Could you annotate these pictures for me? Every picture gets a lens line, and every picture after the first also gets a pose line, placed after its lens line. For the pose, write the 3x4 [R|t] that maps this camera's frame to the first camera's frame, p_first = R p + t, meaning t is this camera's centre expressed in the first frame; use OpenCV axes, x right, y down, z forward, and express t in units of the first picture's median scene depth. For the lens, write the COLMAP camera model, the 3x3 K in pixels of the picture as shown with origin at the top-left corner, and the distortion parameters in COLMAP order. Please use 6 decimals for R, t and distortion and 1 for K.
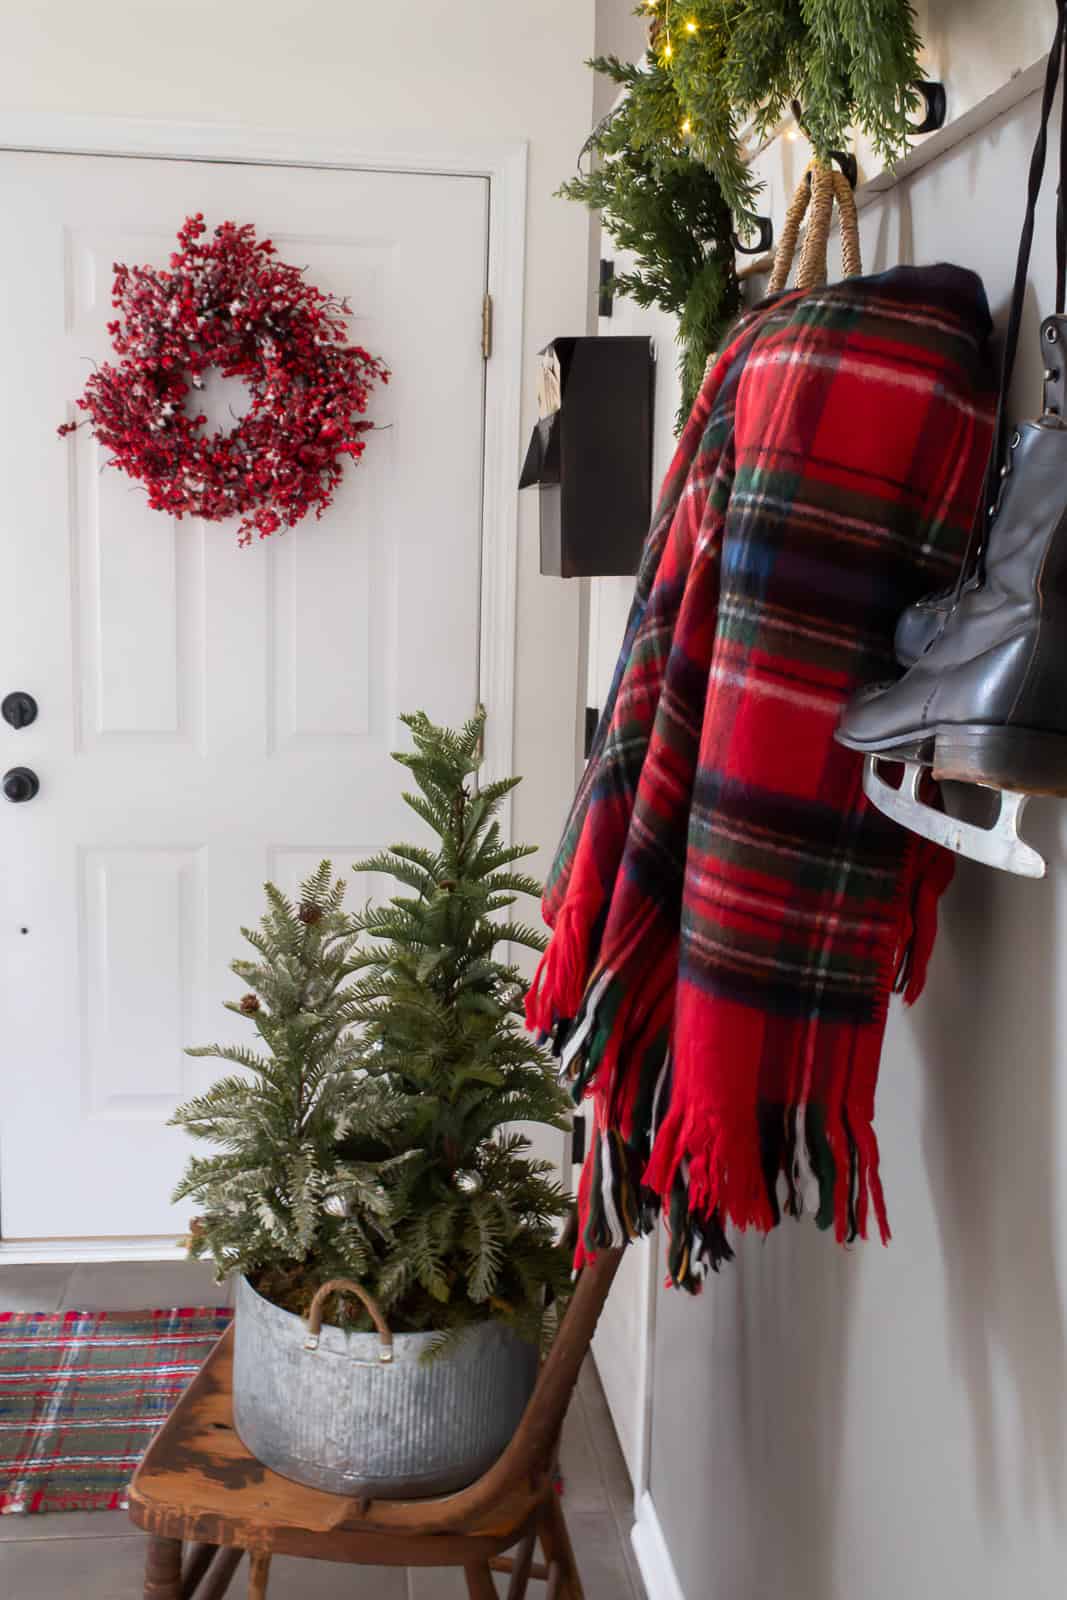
lens RADIAL K [[1567.4, 0, 551.0], [0, 1567.4, 824.2], [0, 0, 1]] dist [0.027446, 0.000000]
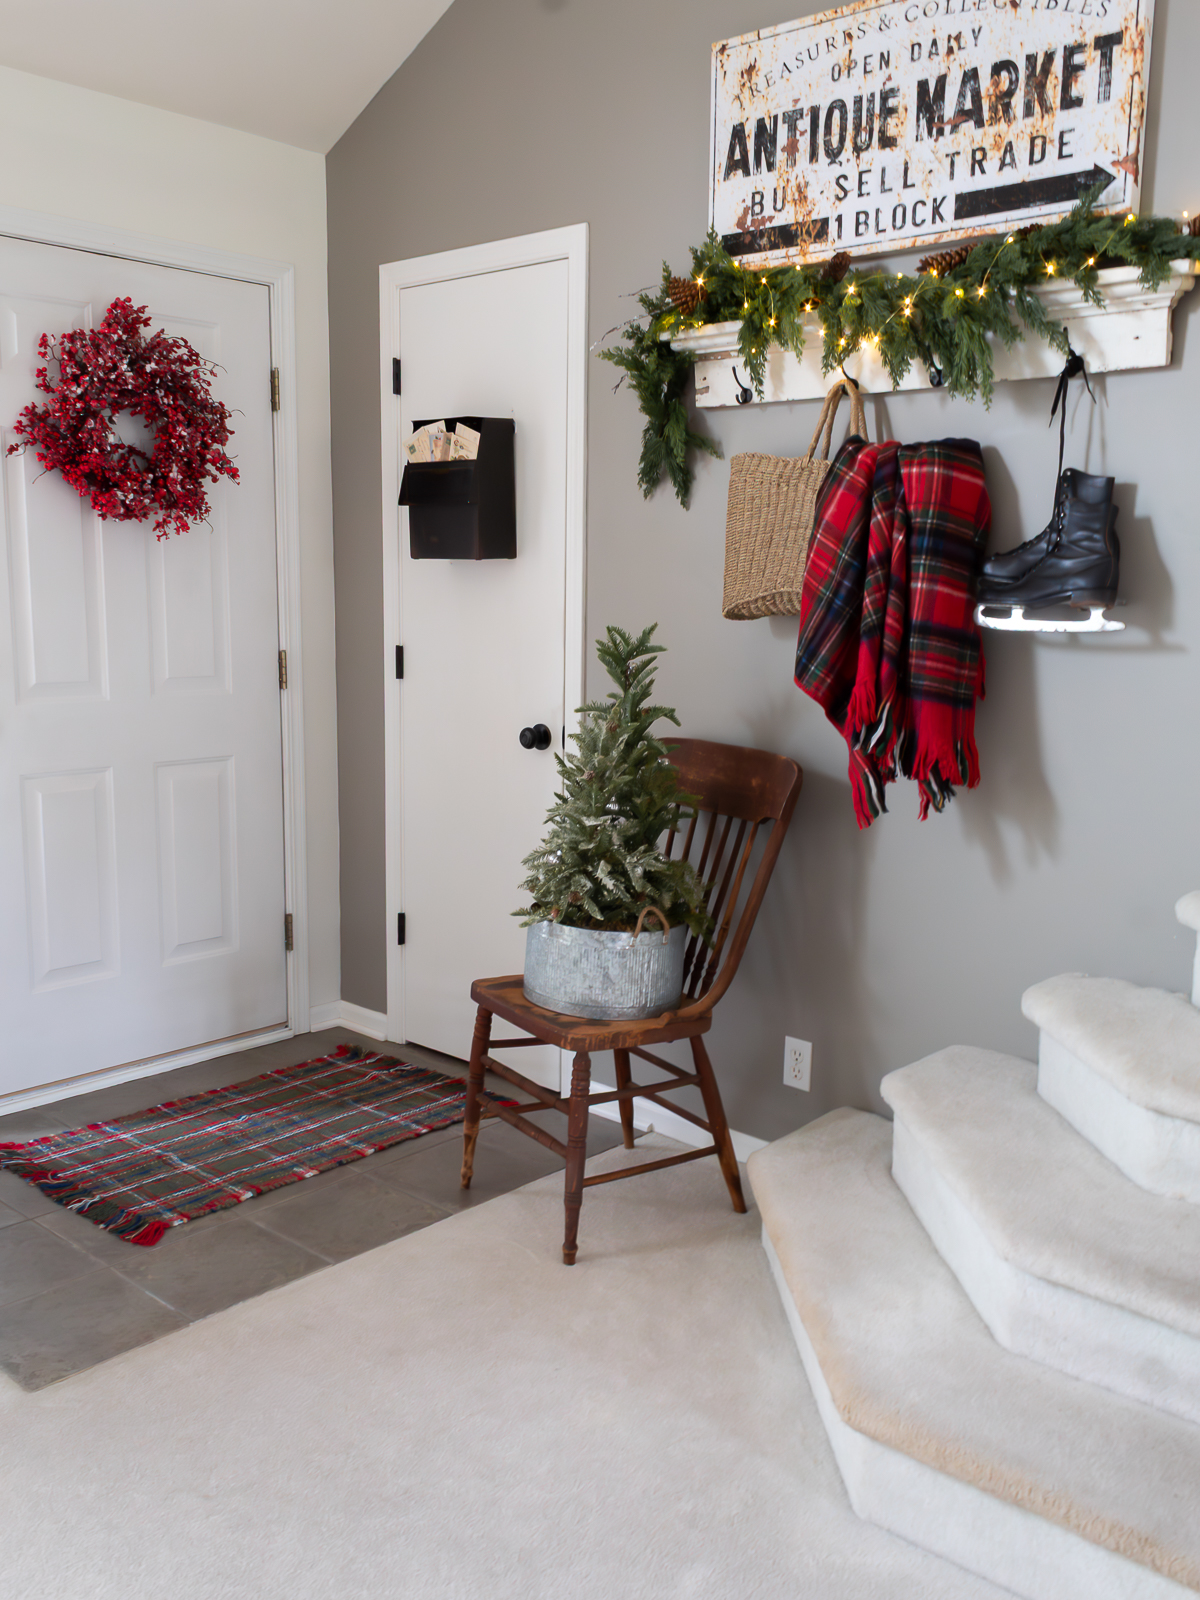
lens RADIAL K [[1426.2, 0, 580.5], [0, 1426.2, 818.1], [0, 0, 1]] dist [0.050640, -0.048622]
pose [[0.763438, -0.122330, 0.634190, -1.278709], [0.113657, 0.992022, 0.054533, 0.065741], [-0.635802, 0.030448, 0.771251, -0.339812]]
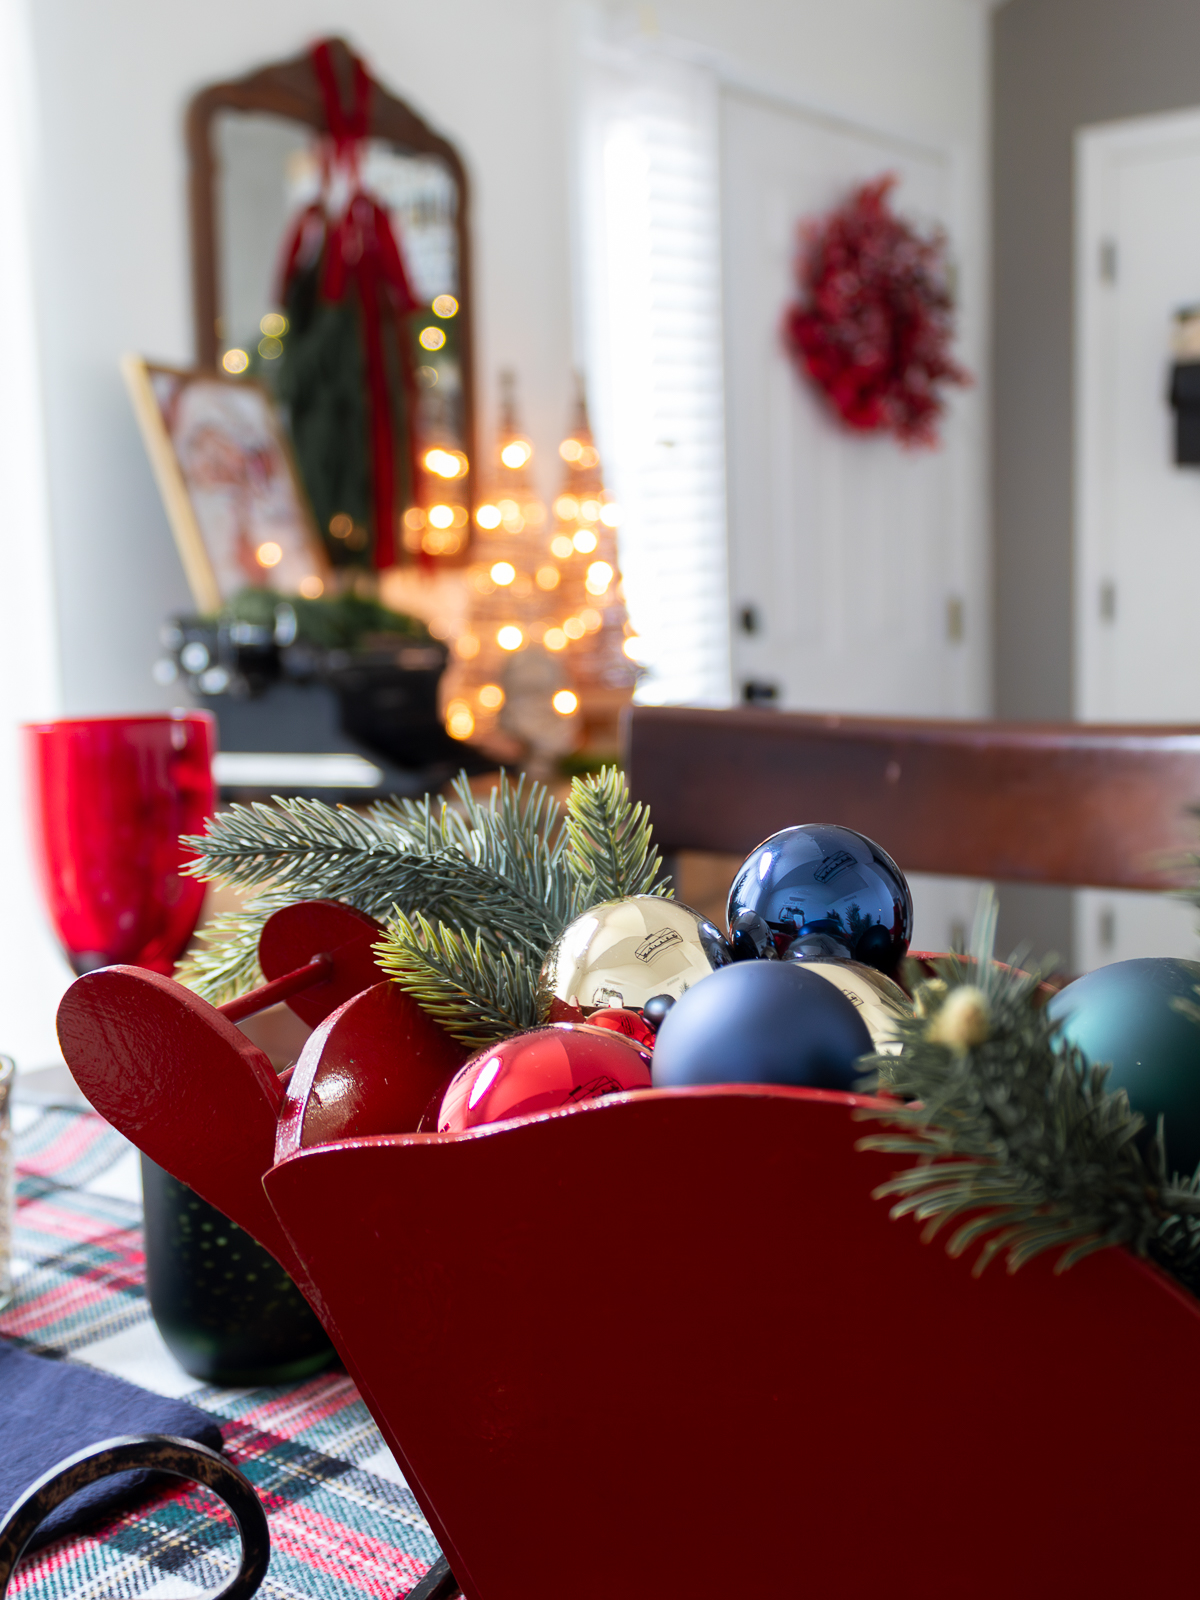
lens RADIAL K [[1900.3, 0, 597.5], [0, 1900.3, 805.7], [0, 0, 1]] dist [-0.006749, 0.000000]
pose [[0.697966, -0.132634, 0.703741, -2.341382], [0.167416, 0.985689, 0.019730, 0.010093], [-0.696286, 0.104046, 0.710183, 0.352033]]
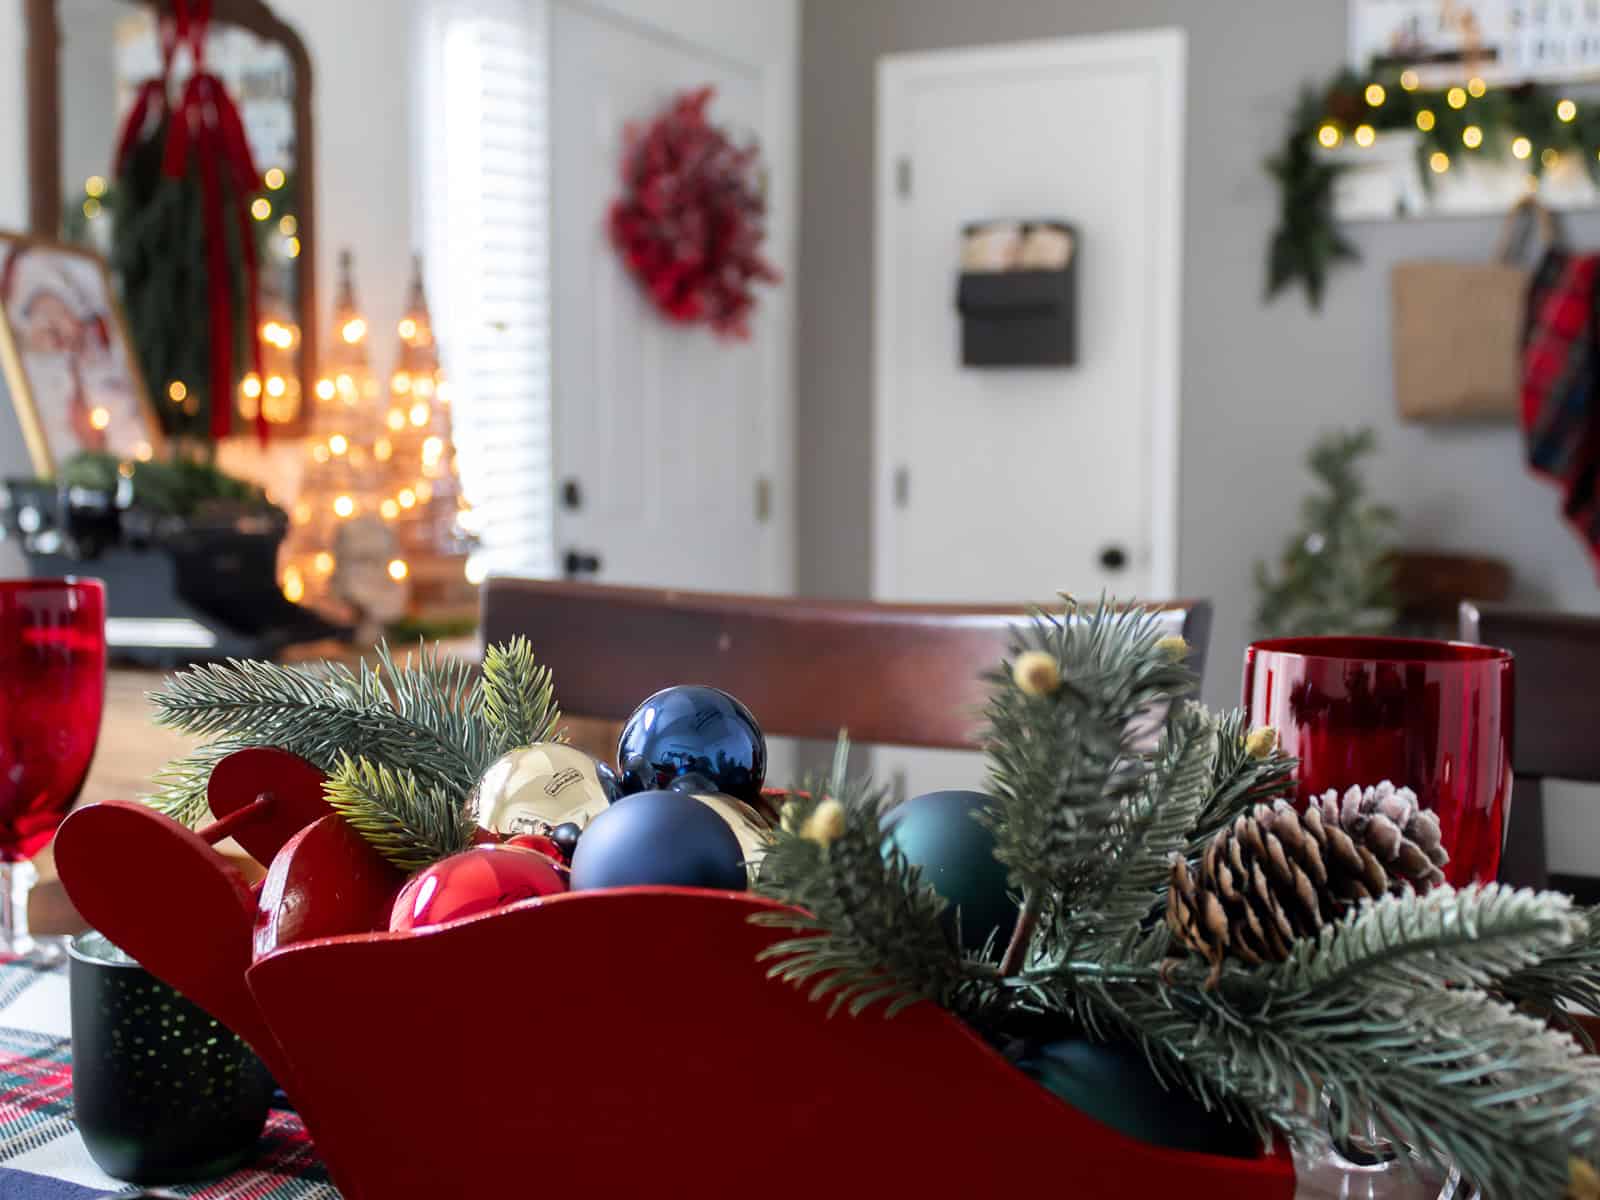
lens RADIAL K [[1836.1, 0, 781.7], [0, 1836.1, 599.2], [0, 0, 1]] dist [-0.004443, 0.000000]
pose [[0.546177, -0.094646, 0.832306, -2.383049], [0.151728, 0.988339, 0.012823, 0.006985], [-0.823814, 0.119281, 0.554168, 0.330932]]
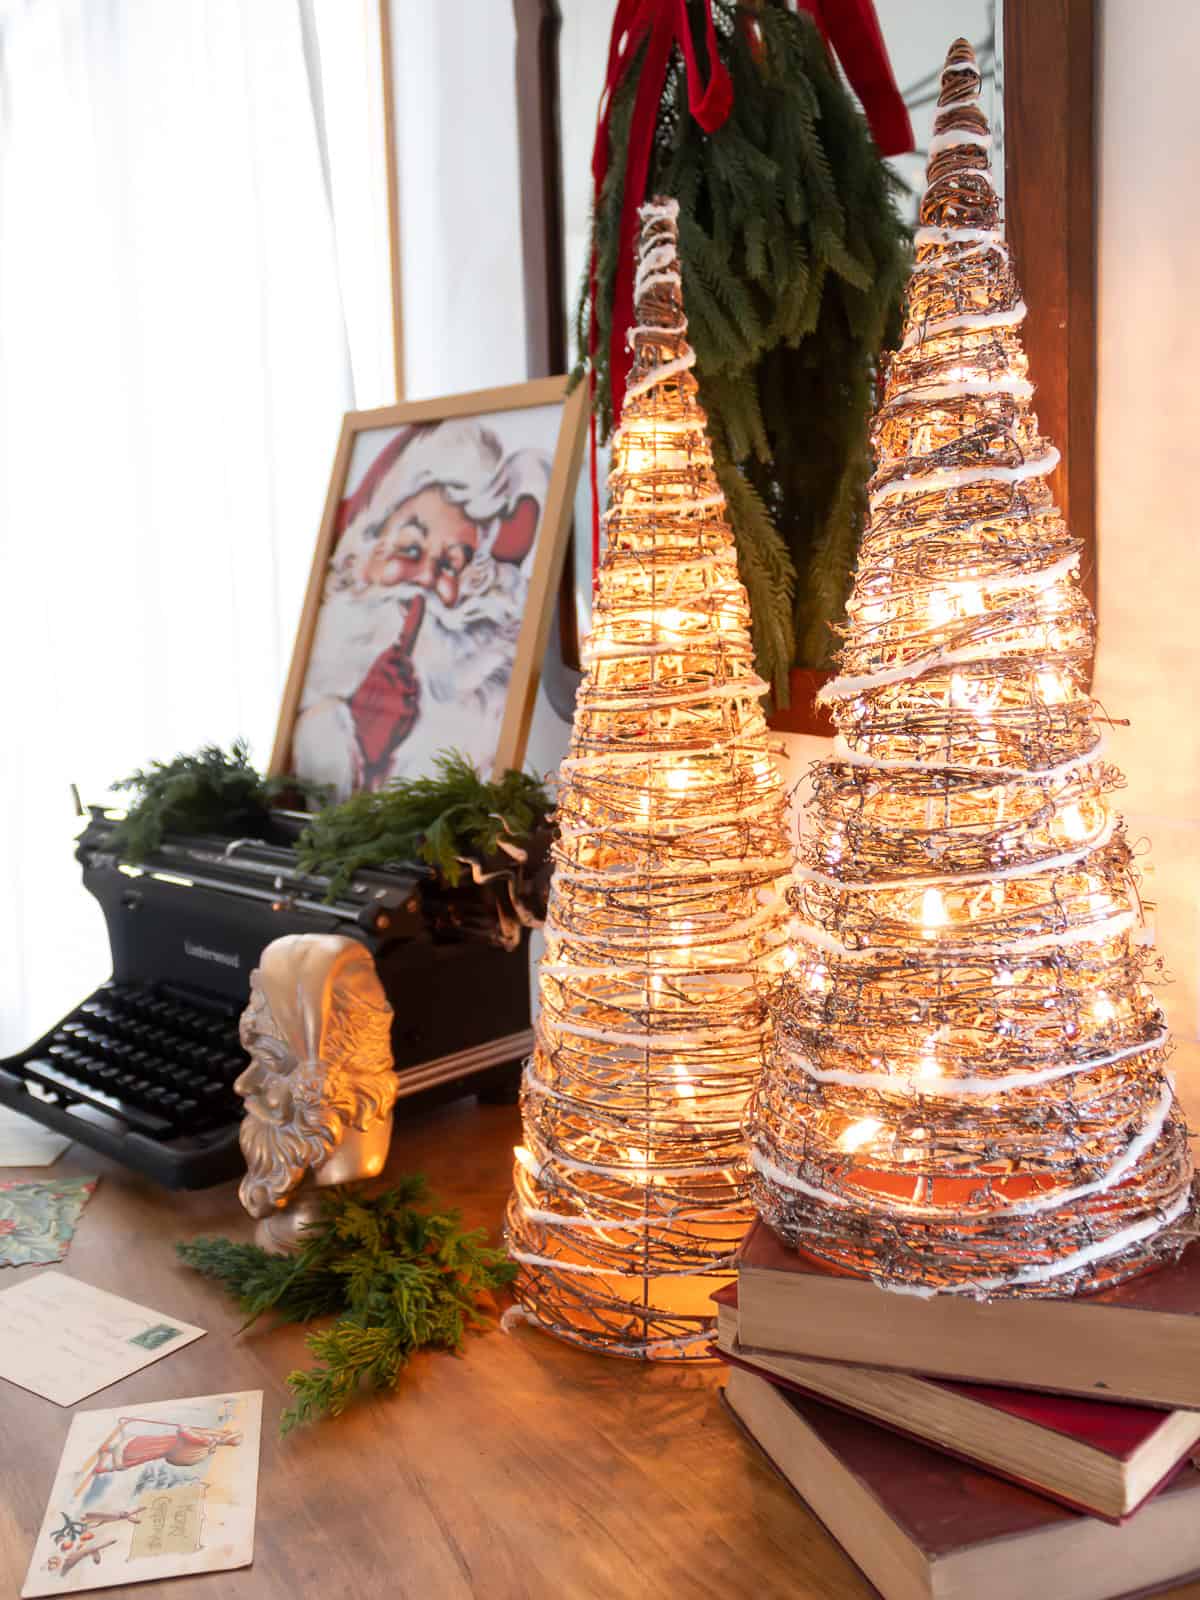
lens RADIAL K [[1426.2, 0, 585.7], [0, 1426.2, 814.5], [0, 0, 1]] dist [0.050640, -0.048622]
pose [[0.416834, 0.083916, -0.905101, -0.753834], [-0.116971, 0.992403, 0.038141, -0.177172], [0.901425, 0.089972, 0.423483, 1.372668]]
